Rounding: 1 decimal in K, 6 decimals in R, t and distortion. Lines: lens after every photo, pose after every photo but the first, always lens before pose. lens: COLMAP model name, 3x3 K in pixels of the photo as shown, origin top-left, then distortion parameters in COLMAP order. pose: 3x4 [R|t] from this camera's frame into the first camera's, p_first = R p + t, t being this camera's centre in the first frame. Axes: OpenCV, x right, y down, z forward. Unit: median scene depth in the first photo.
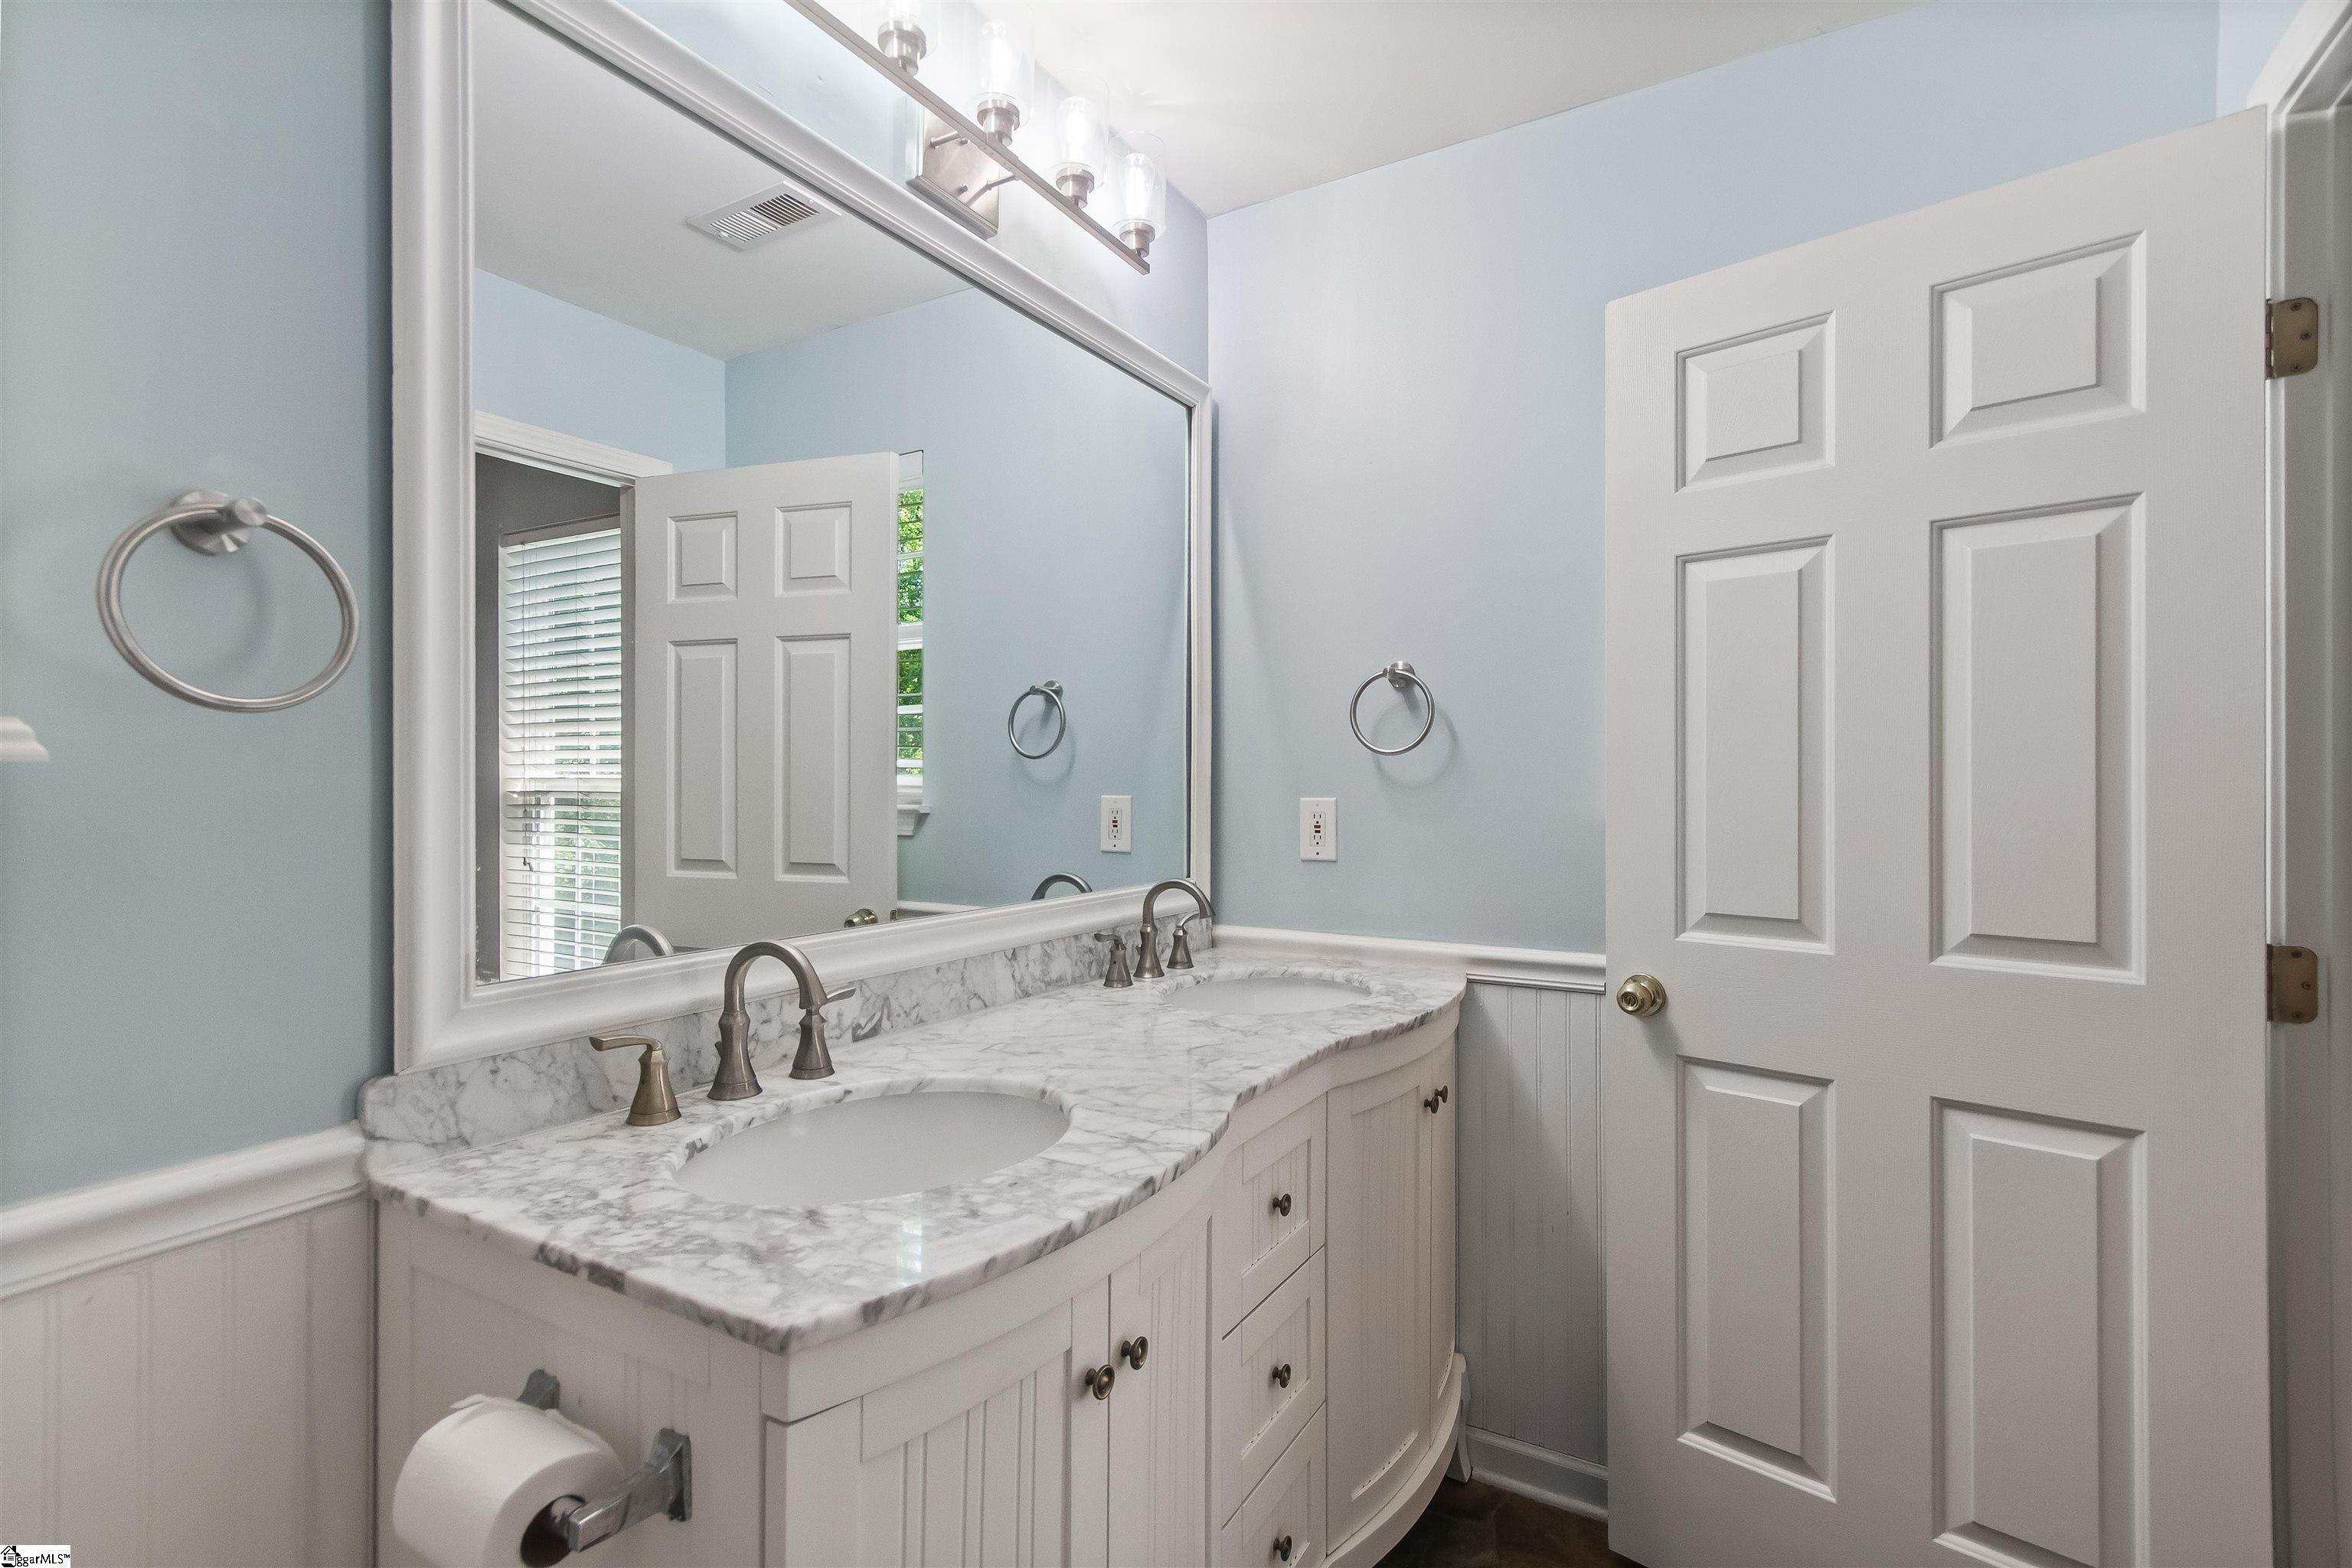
lens RADIAL K [[1097.8, 0, 1176.0], [0, 1097.8, 784.0], [0, 0, 1]] dist [0.000694, 0.000203]
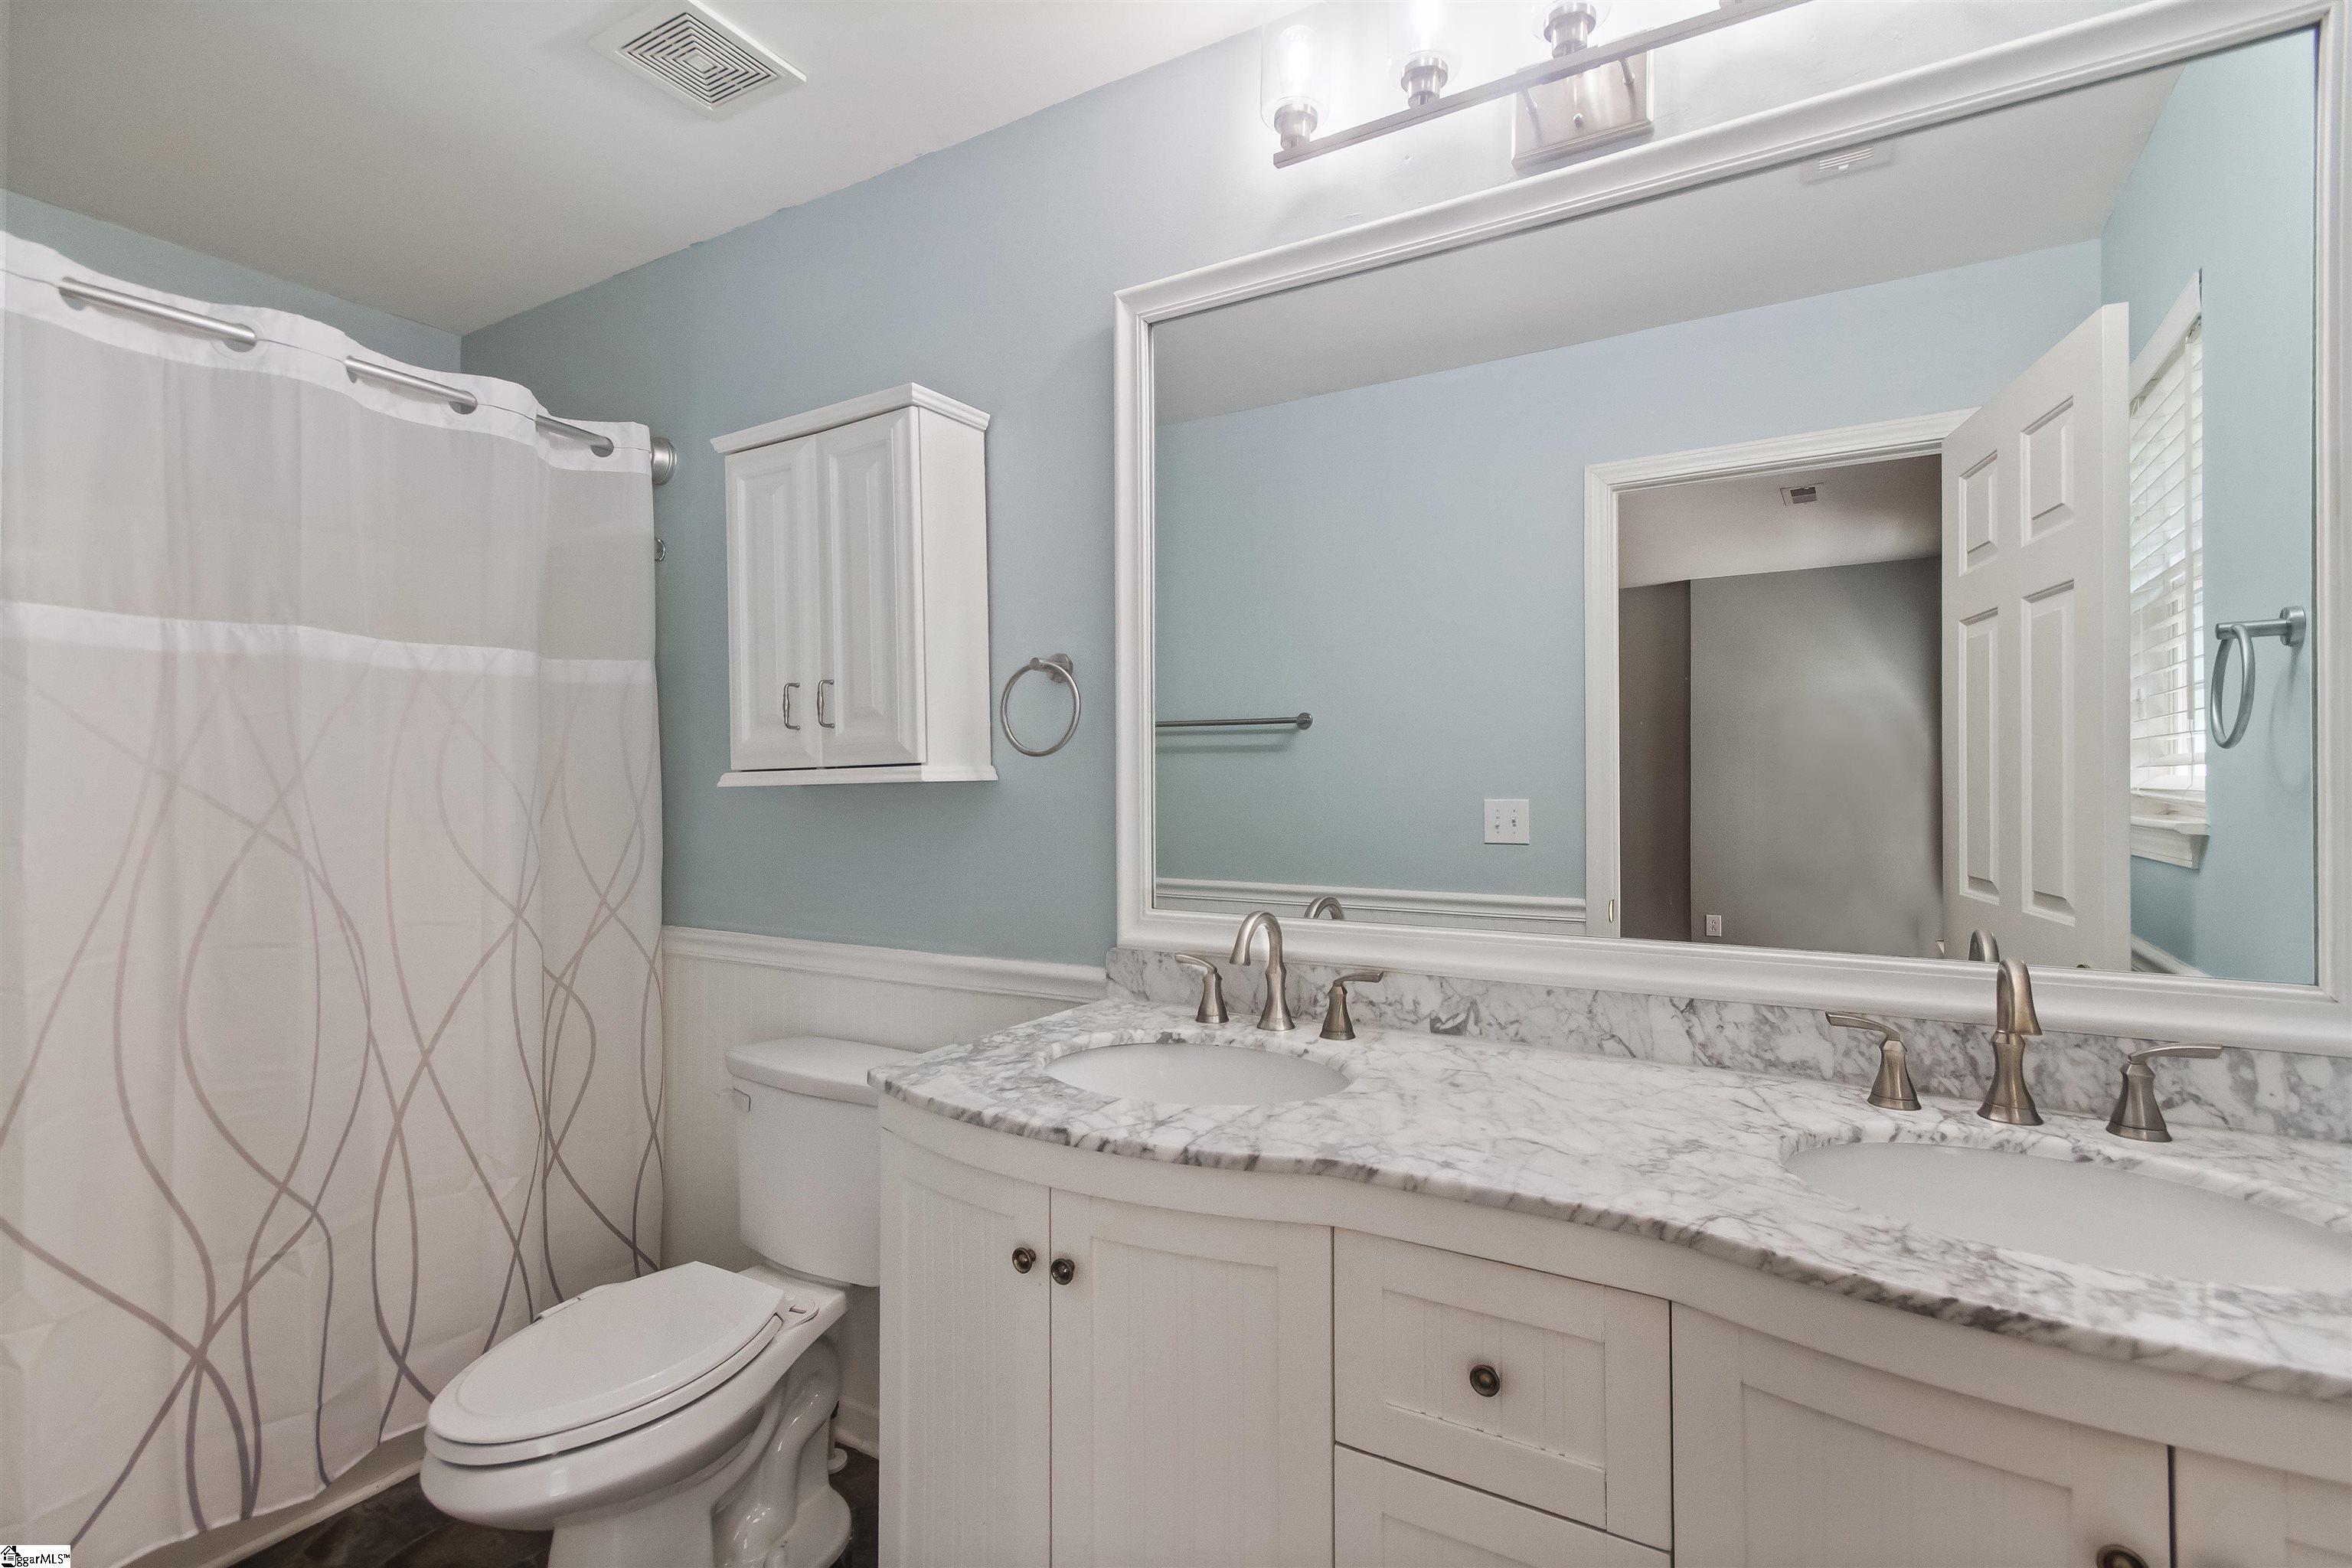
lens RADIAL K [[1100.0, 0, 1176.0], [0, 1100.0, 784.0], [0, 0, 1]] dist [0.017302, -0.000001]
pose [[-0.007171, -0.000258, -0.999974, 0.788114], [0.002095, 0.999998, -0.000273, -0.006453], [0.999972, -0.002097, -0.007171, 0.770296]]
